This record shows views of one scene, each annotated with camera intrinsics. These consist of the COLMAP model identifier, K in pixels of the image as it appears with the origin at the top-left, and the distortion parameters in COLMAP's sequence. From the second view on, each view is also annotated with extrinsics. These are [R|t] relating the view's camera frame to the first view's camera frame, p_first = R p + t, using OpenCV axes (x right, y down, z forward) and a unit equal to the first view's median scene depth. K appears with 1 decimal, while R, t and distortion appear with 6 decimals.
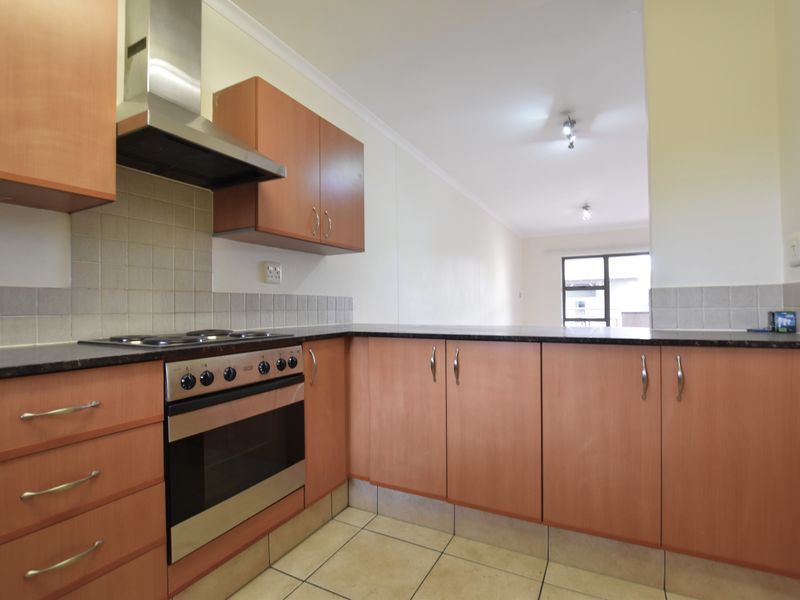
lens RADIAL K [[397.0, 0, 399.6], [0, 397.0, 304.7], [0, 0, 1]] dist [-0.027482, 0.001036]
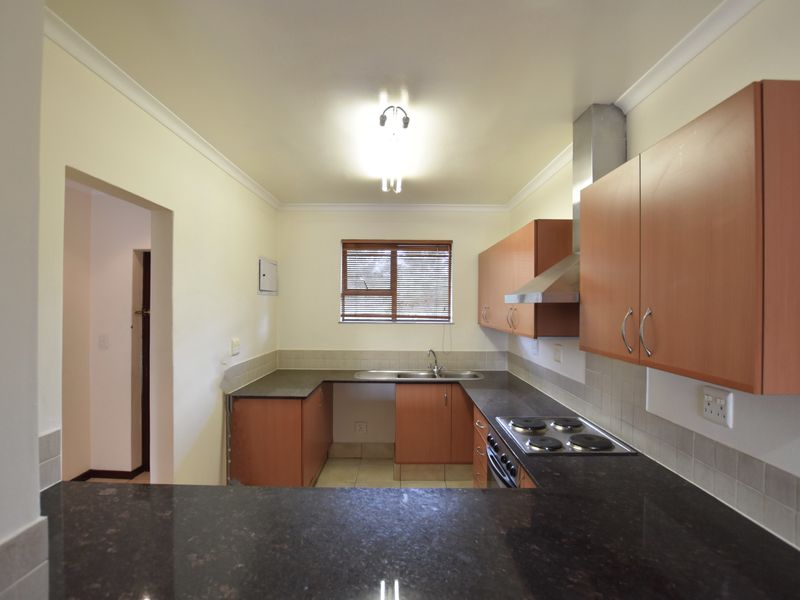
lens RADIAL K [[397.0, 0, 399.6], [0, 397.0, 304.7], [0, 0, 1]] dist [-0.027482, 0.001036]
pose [[-0.882077, 0.004465, -0.471084, 0.550669], [0.004798, 0.999988, 0.000494, -0.332694], [0.471080, -0.001825, -0.882088, 1.798782]]
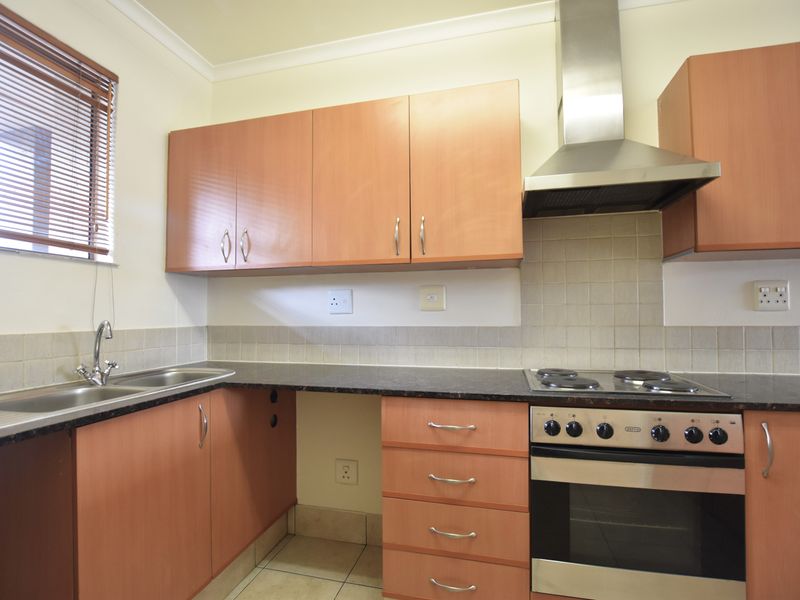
lens RADIAL K [[397.0, 0, 399.6], [0, 397.0, 304.7], [0, 0, 1]] dist [-0.027482, 0.001036]
pose [[0.230415, -0.014907, -0.972978, 0.275493], [0.009309, 0.999871, -0.013115, -0.085176], [0.973048, -0.006036, 0.230524, 0.270245]]
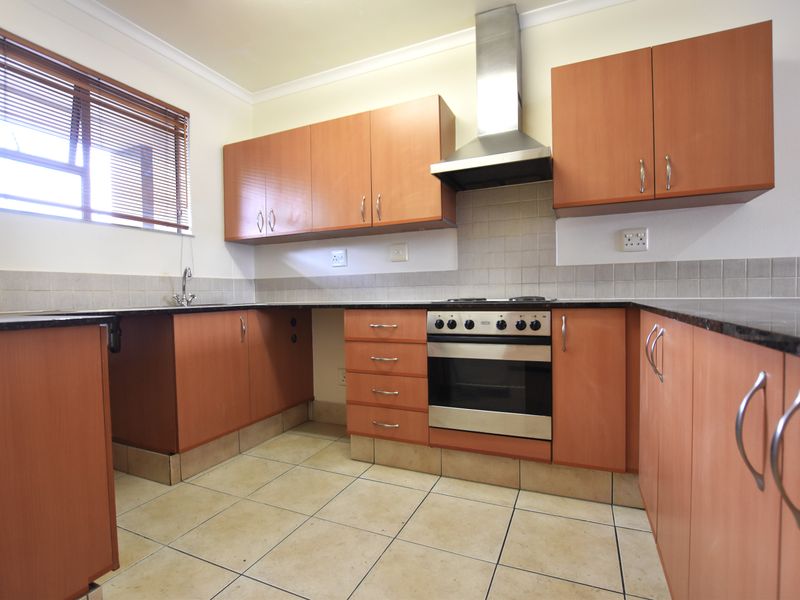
lens RADIAL K [[397.0, 0, 399.6], [0, 397.0, 304.7], [0, 0, 1]] dist [-0.027482, 0.001036]
pose [[0.062108, 0.033639, -0.997502, 0.799933], [0.022756, 0.999124, 0.035110, 0.037928], [0.997810, -0.024880, 0.061289, 0.530371]]
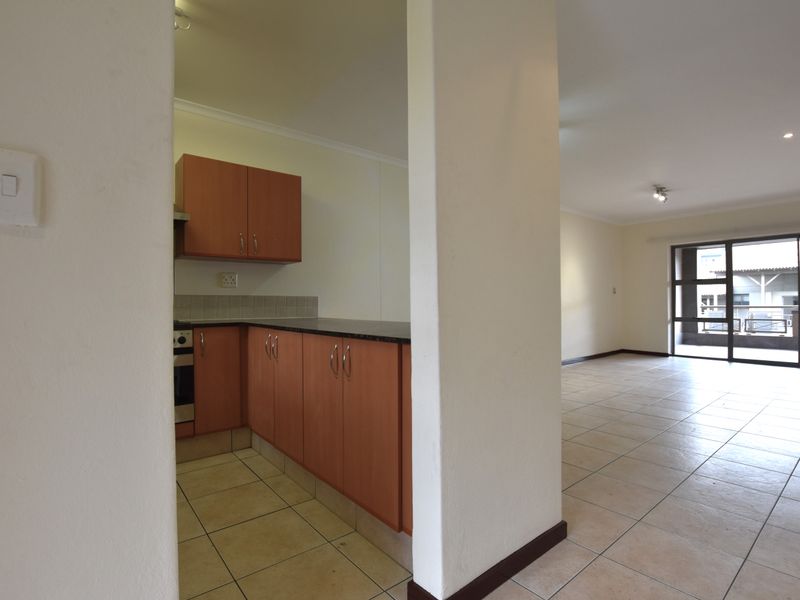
lens RADIAL K [[411.6, 0, 403.9], [0, 411.6, 303.3], [0, 0, 1]] dist [-0.032410, -0.000015]
pose [[0.922355, 0.005253, -0.386307, 1.131173], [-0.001839, 0.999956, 0.009206, -0.017058], [0.386338, -0.007781, 0.922324, -0.145921]]
